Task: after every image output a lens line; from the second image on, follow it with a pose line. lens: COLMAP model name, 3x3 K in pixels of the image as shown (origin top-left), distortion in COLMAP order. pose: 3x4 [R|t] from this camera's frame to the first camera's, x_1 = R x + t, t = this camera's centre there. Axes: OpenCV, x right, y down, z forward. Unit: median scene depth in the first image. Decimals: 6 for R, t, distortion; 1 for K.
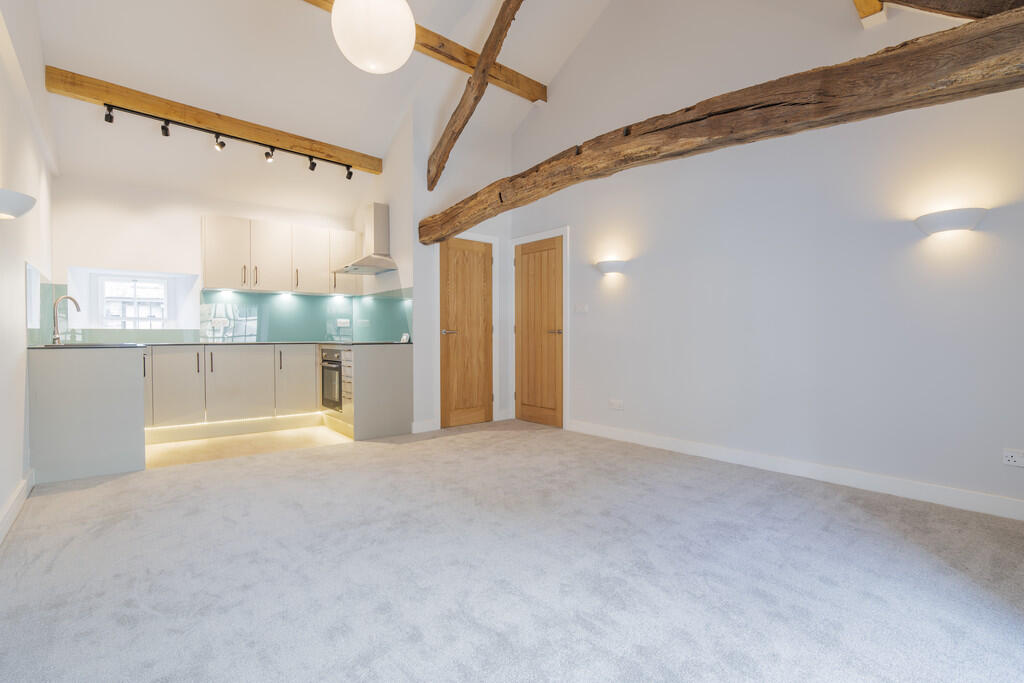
lens RADIAL K [[495.5, 0, 502.5], [0, 495.5, 337.8], [0, 0, 1]] dist [-0.011535, 0.000561]
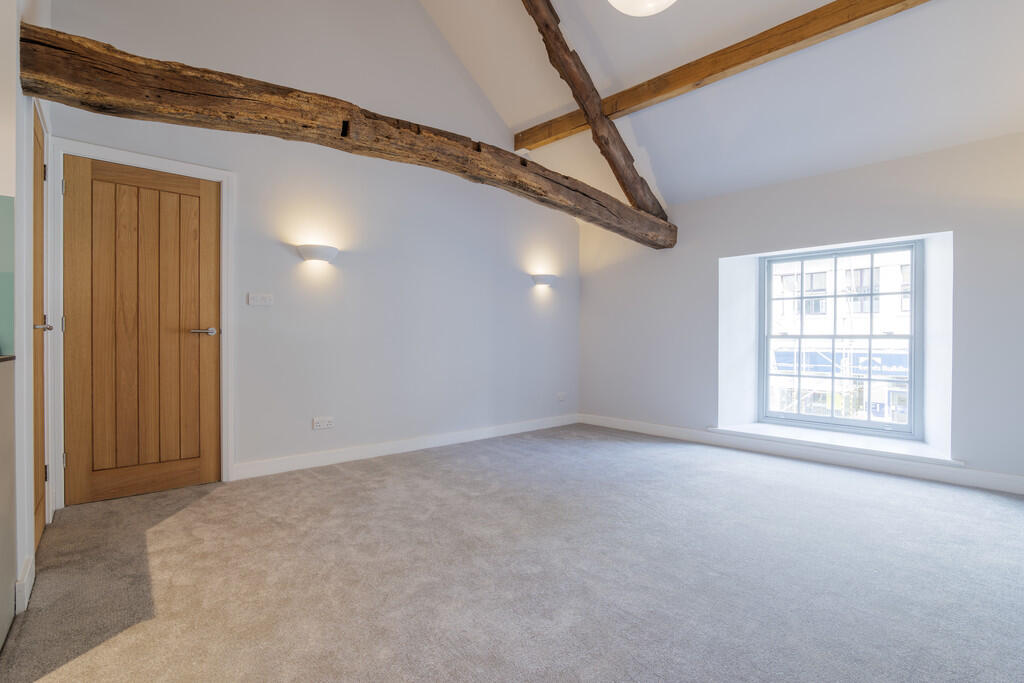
lens RADIAL K [[495.5, 0, 502.5], [0, 495.5, 337.8], [0, 0, 1]] dist [-0.011535, 0.000561]
pose [[-0.046810, 0.002851, 0.998900, -0.669920], [0.000207, 0.999996, -0.002844, -0.002966], [-0.998904, 0.000074, -0.046810, 0.822400]]
